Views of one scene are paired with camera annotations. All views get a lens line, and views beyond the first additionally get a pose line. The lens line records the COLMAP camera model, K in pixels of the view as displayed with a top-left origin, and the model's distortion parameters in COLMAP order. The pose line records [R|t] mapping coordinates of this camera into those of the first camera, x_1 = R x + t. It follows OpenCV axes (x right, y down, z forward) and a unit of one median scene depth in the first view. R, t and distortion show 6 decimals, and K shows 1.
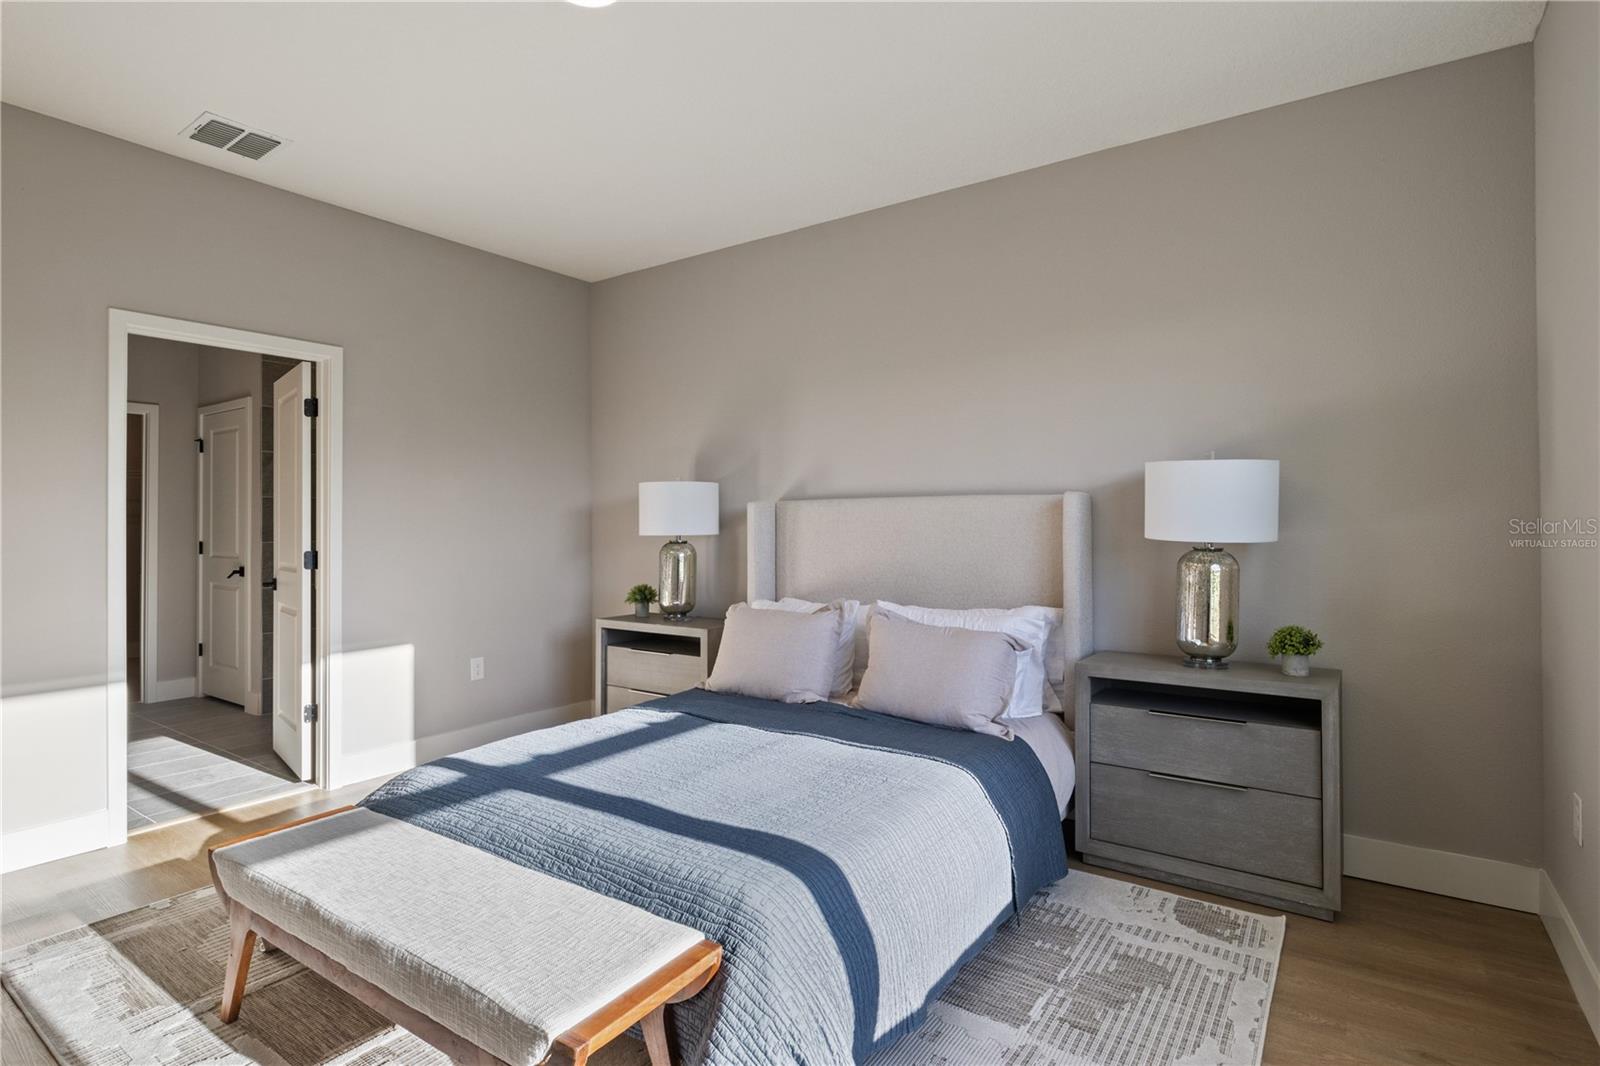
lens RADIAL K [[794.8, 0, 801.8], [0, 794.8, 522.6], [0, 0, 1]] dist [-0.011563, 0.000186]
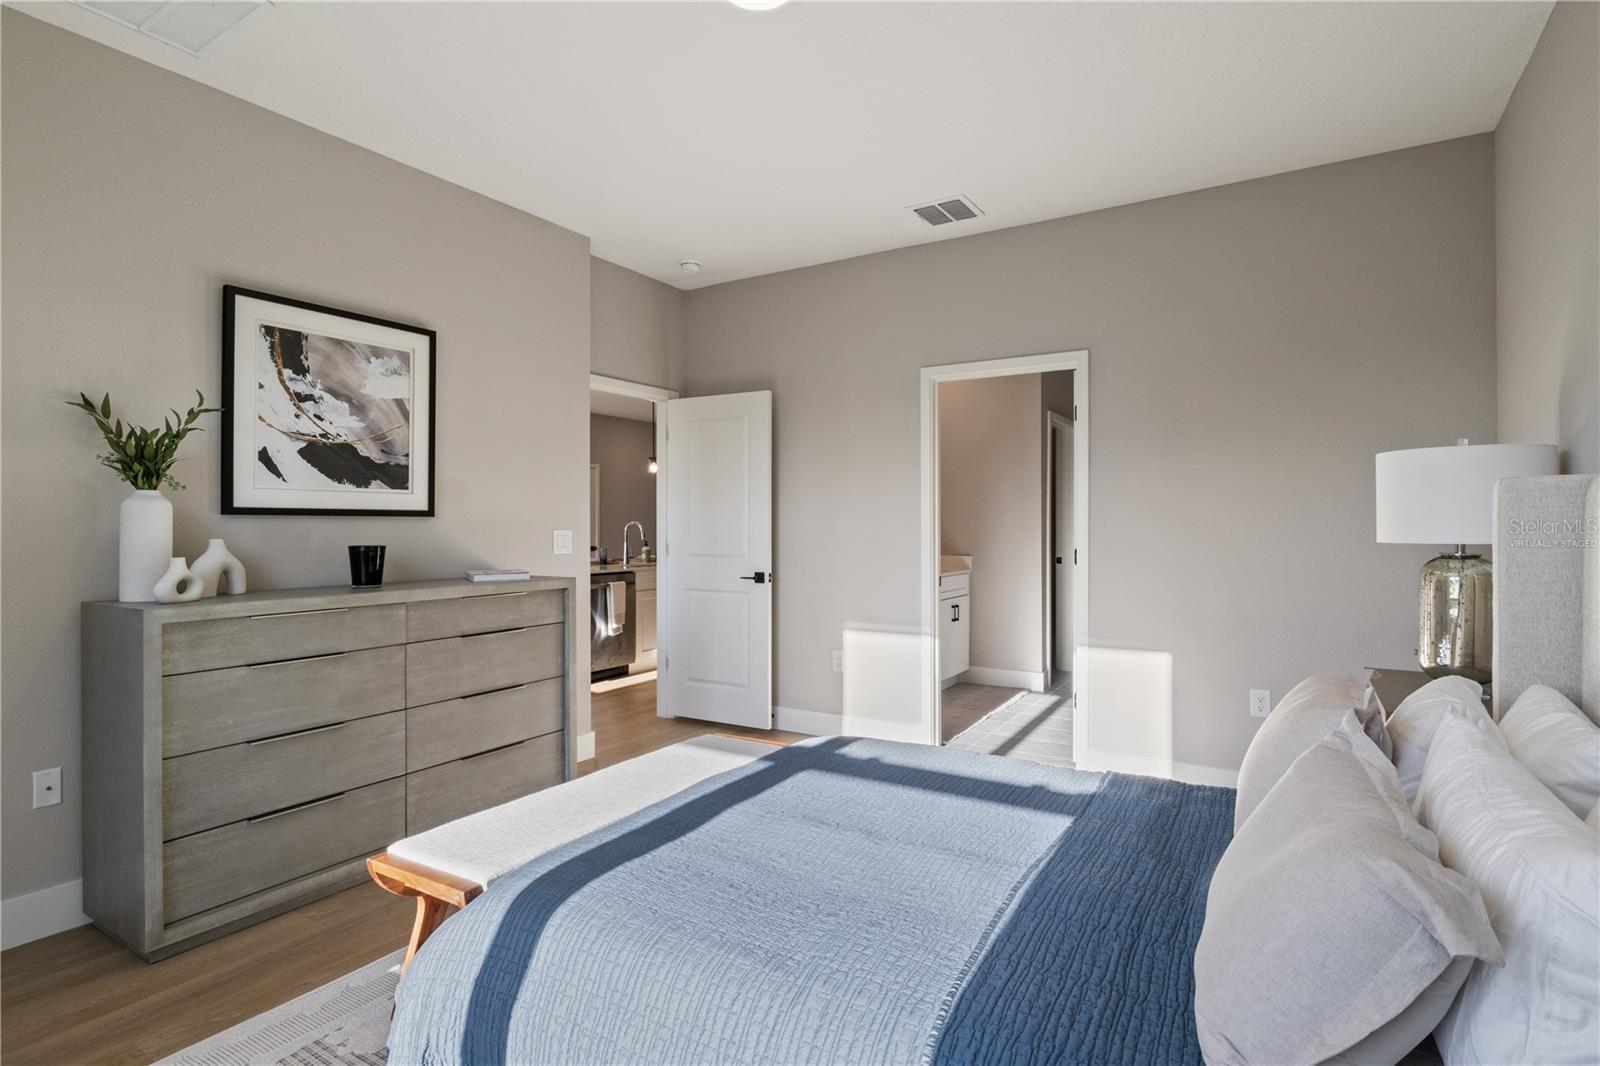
lens RADIAL K [[794.8, 0, 801.8], [0, 794.8, 522.6], [0, 0, 1]] dist [-0.011563, 0.000186]
pose [[0.075319, 0.003660, -0.997153, 0.433208], [-0.002084, 0.999992, 0.003513, 0.000175], [0.997157, 0.001813, 0.075326, 0.570327]]
